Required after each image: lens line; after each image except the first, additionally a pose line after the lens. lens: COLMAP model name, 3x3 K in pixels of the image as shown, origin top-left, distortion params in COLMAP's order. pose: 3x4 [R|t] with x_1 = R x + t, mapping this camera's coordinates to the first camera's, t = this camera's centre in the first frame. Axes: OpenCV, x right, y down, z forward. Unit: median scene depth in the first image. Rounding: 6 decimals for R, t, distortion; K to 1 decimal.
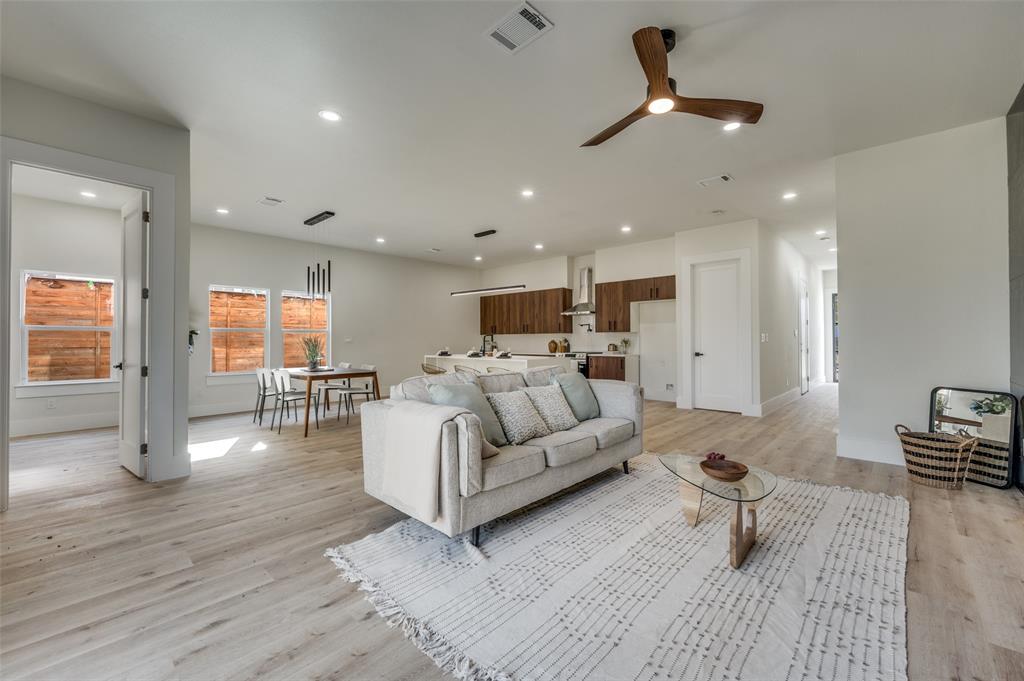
lens RADIAL K [[411.7, 0, 511.5], [0, 411.7, 336.0], [0, 0, 1]] dist [0.000240, 0.000316]
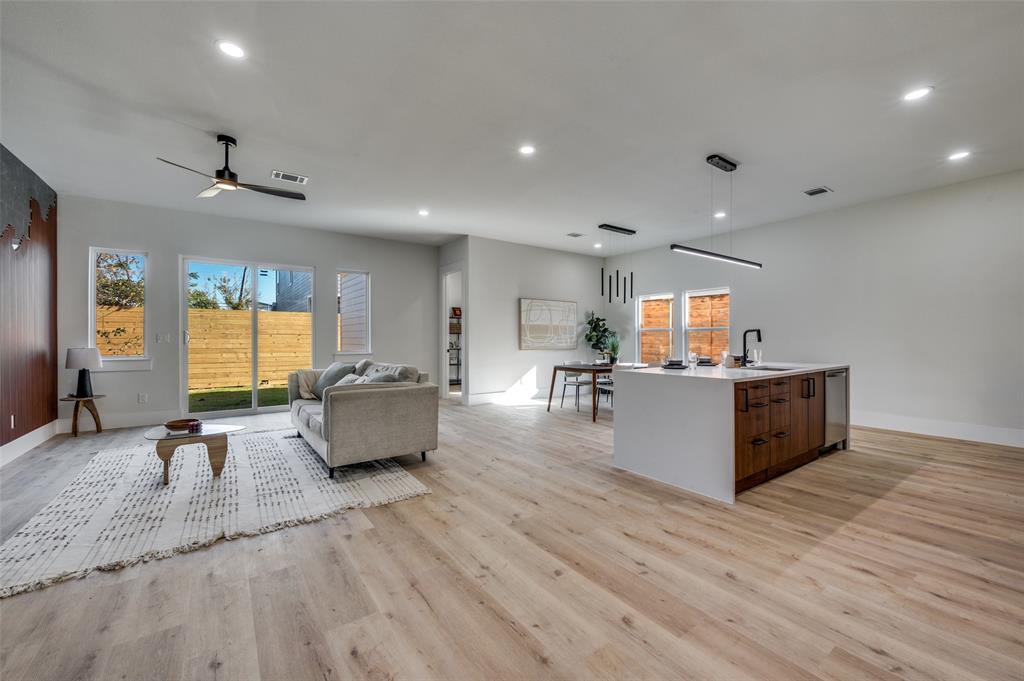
lens RADIAL K [[411.7, 0, 511.5], [0, 411.7, 336.0], [0, 0, 1]] dist [0.000240, 0.000316]
pose [[-0.187064, -0.005517, -0.982332, 0.471455], [0.010599, 0.999915, -0.007634, 0.005811], [0.982291, -0.011840, -0.186989, 0.655113]]
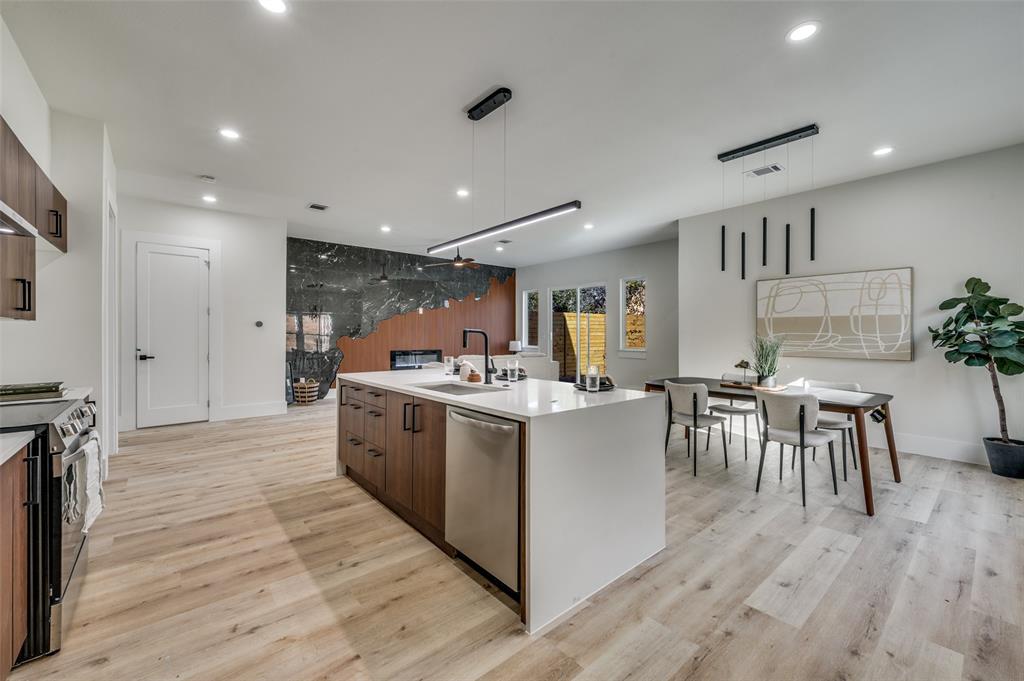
lens RADIAL K [[407.8, 0, 513.2], [0, 407.8, 337.3], [0, 0, 1]] dist [0.000484, -0.000265]
pose [[-0.994594, 0.001638, 0.103824, -0.109756], [0.001277, 0.999993, -0.003550, 0.003482], [-0.103829, -0.003398, -0.994589, 1.157038]]
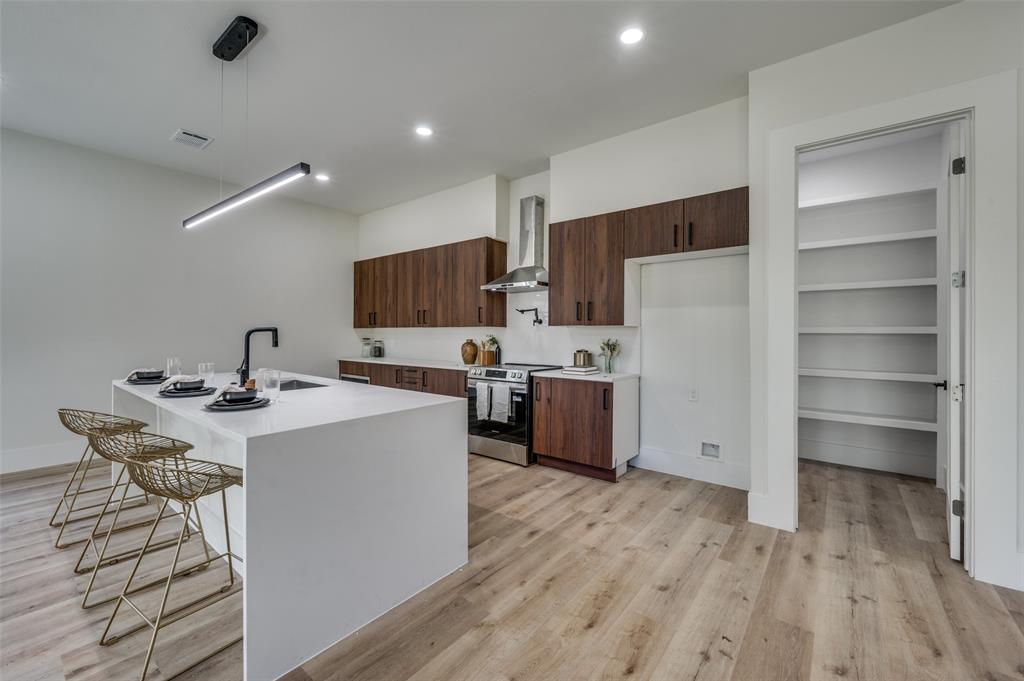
lens RADIAL K [[411.7, 0, 511.5], [0, 411.7, 336.0], [0, 0, 1]] dist [0.000240, 0.000316]
pose [[0.995505, 0.009045, 0.094278, 0.113128], [-0.010495, 0.999834, 0.014902, -0.003413], [-0.094128, -0.015825, 0.995434, 0.512420]]
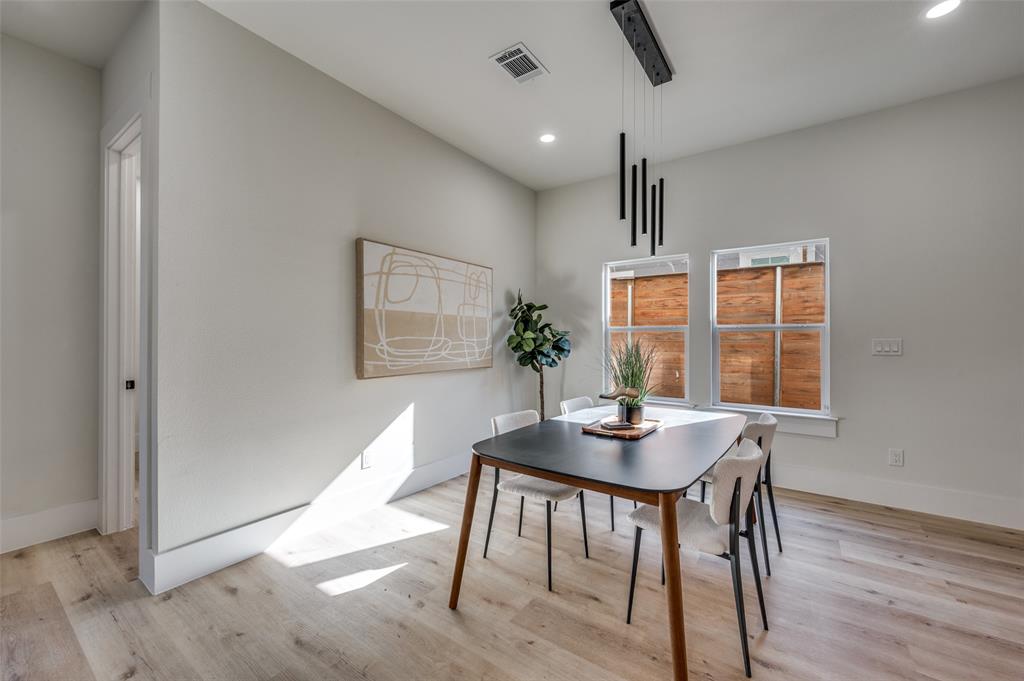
lens RADIAL K [[407.8, 0, 513.2], [0, 407.8, 337.3], [0, 0, 1]] dist [0.000484, -0.000265]
pose [[0.152729, 0.001671, -0.988267, -0.069507], [0.006186, 0.999977, 0.002647, -0.004299], [0.988249, -0.006517, 0.152715, 0.577777]]
